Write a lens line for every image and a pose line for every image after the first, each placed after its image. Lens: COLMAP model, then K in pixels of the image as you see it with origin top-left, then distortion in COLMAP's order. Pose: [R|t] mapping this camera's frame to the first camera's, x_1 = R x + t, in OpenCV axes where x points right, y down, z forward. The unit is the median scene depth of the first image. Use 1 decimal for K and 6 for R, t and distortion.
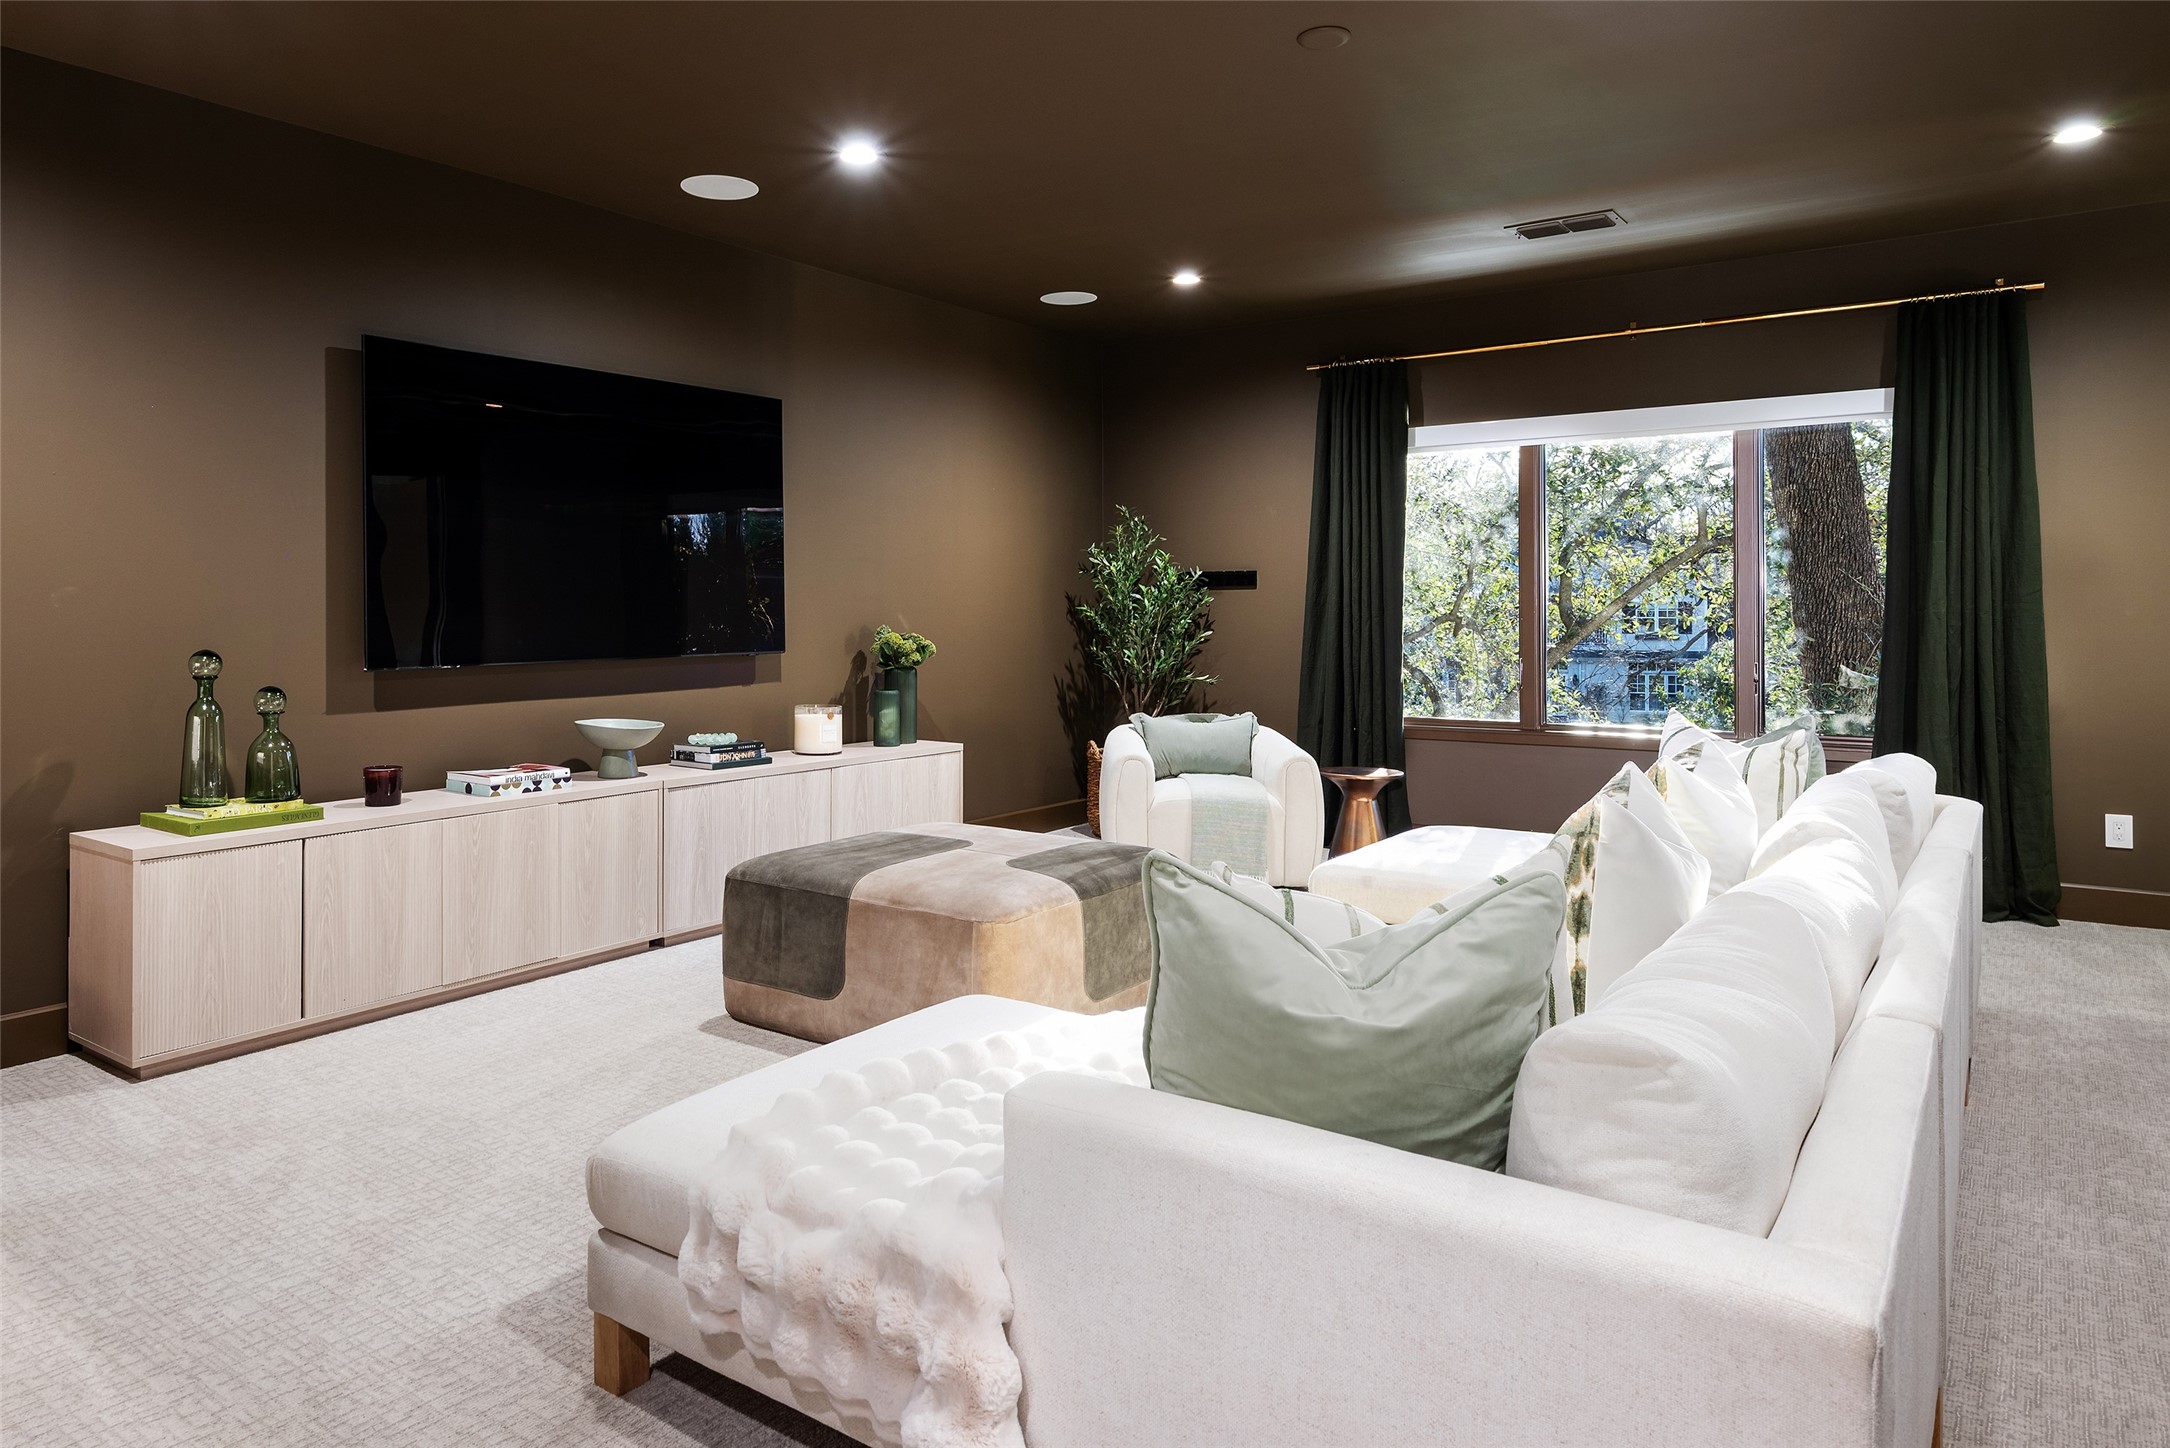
lens RADIAL K [[1321.0, 0, 1085.1], [0, 1321.0, 720.8], [0, 0, 1]] dist [-0.002180, -0.000317]
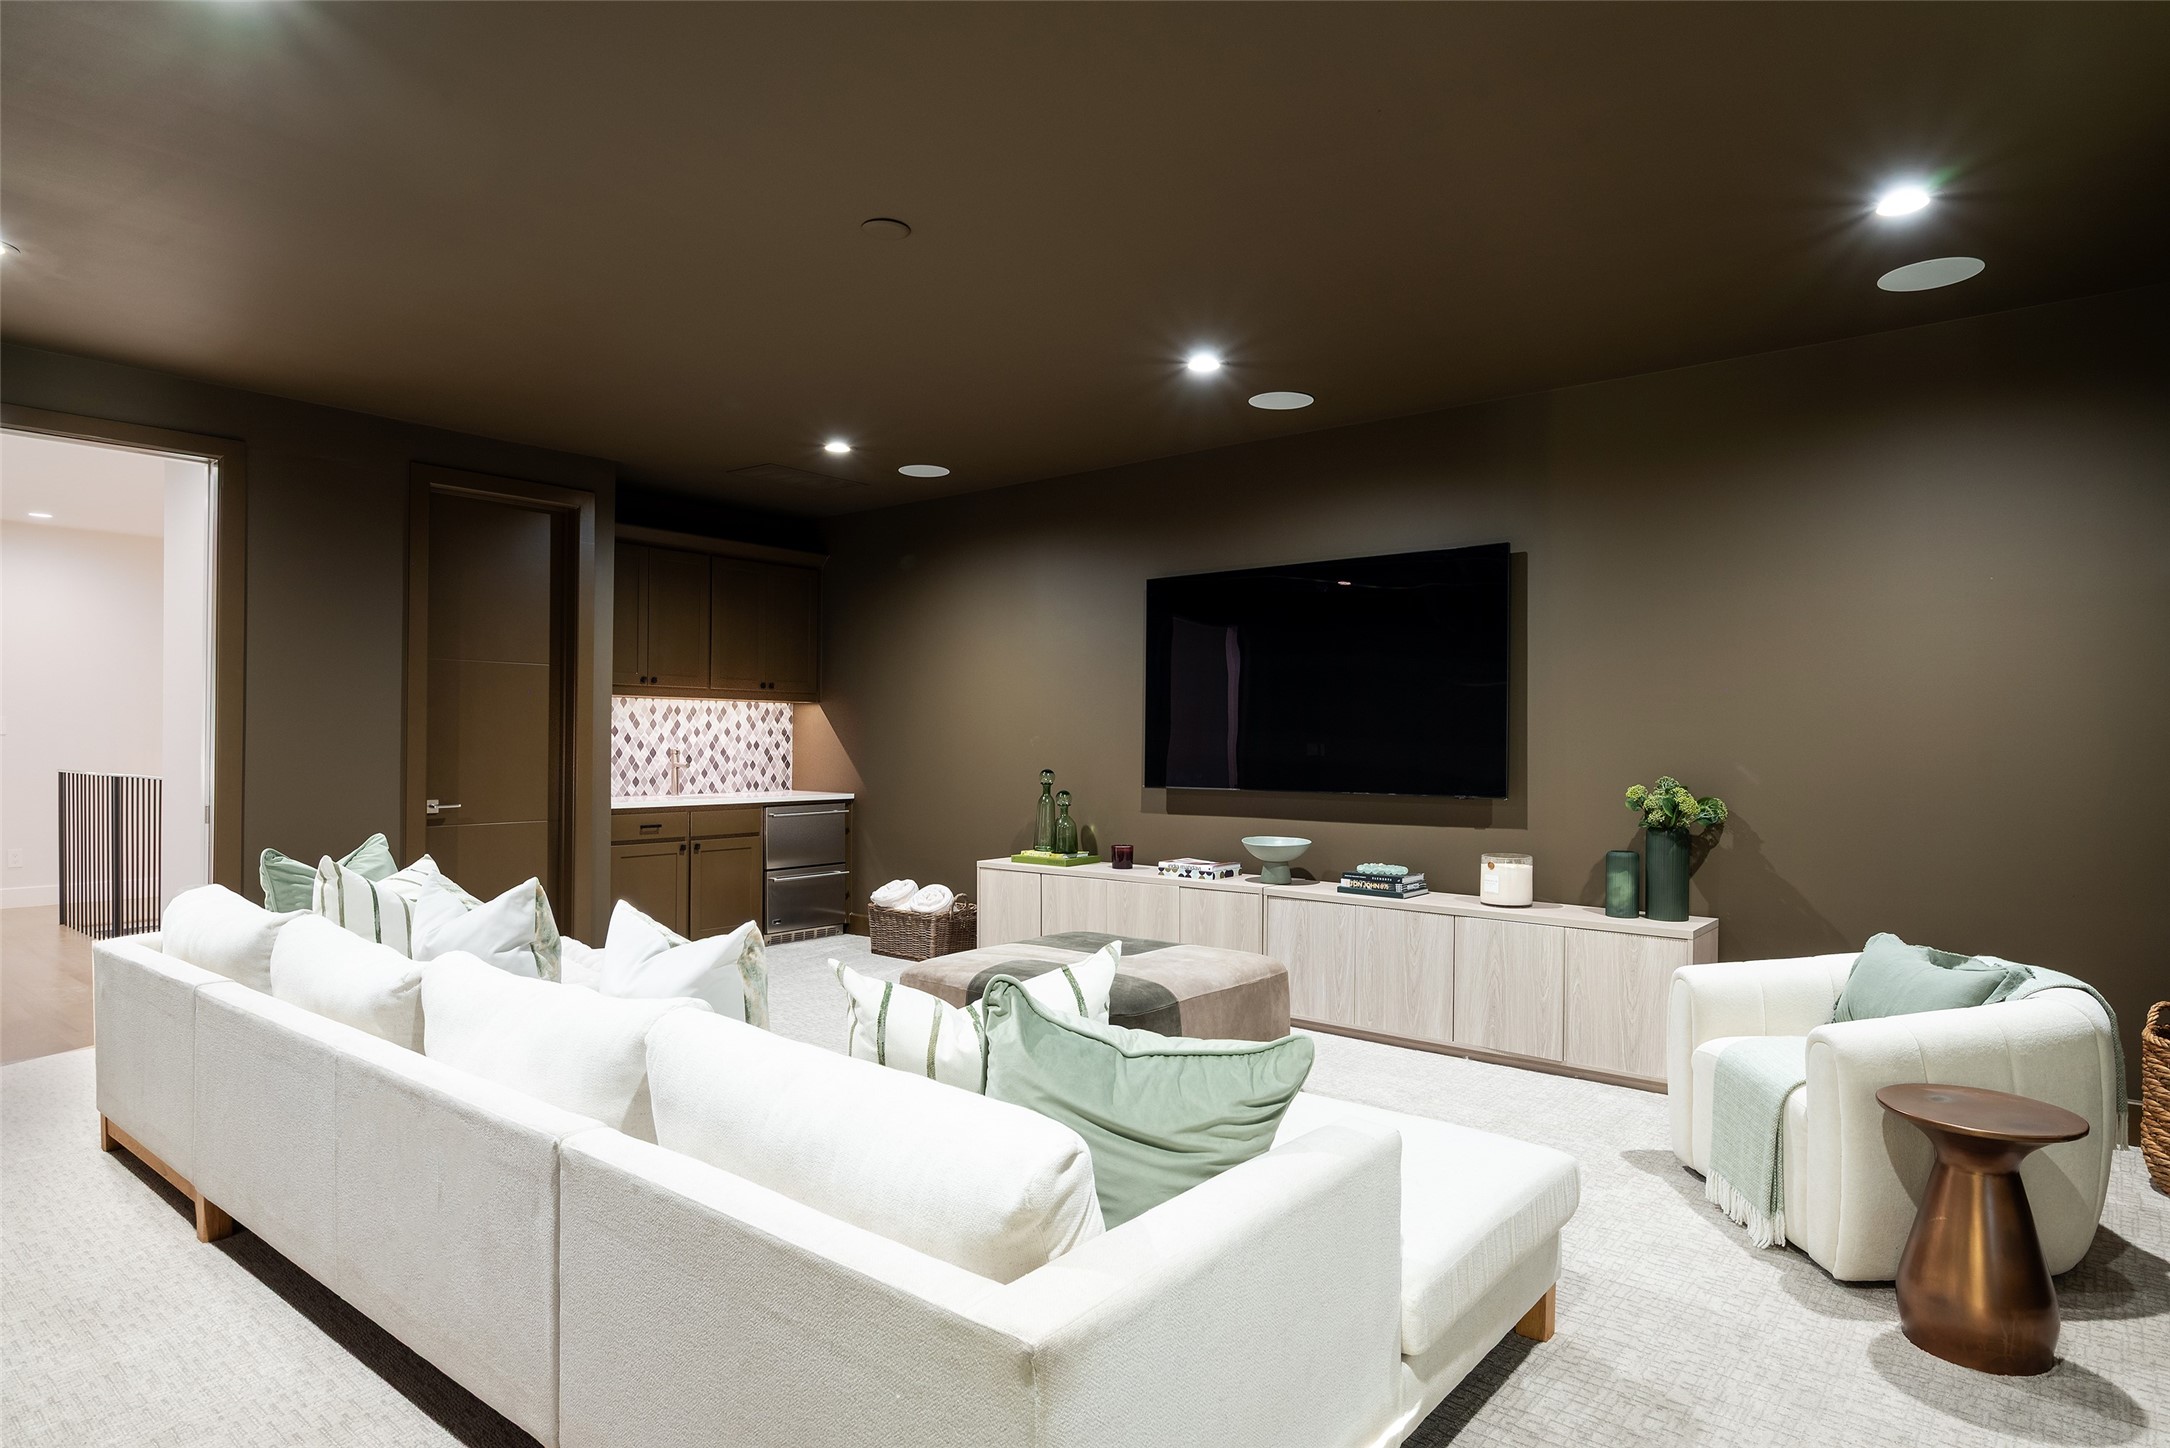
lens RADIAL K [[1224.5, 0, 1083.4], [0, 1224.5, 734.5], [0, 0, 1]] dist [-0.000456, -0.000018]
pose [[-0.067543, -0.005561, -0.997701, 0.910835], [-0.092189, 0.995741, 0.000691, -0.090969], [0.993448, 0.092024, -0.067768, 0.956627]]
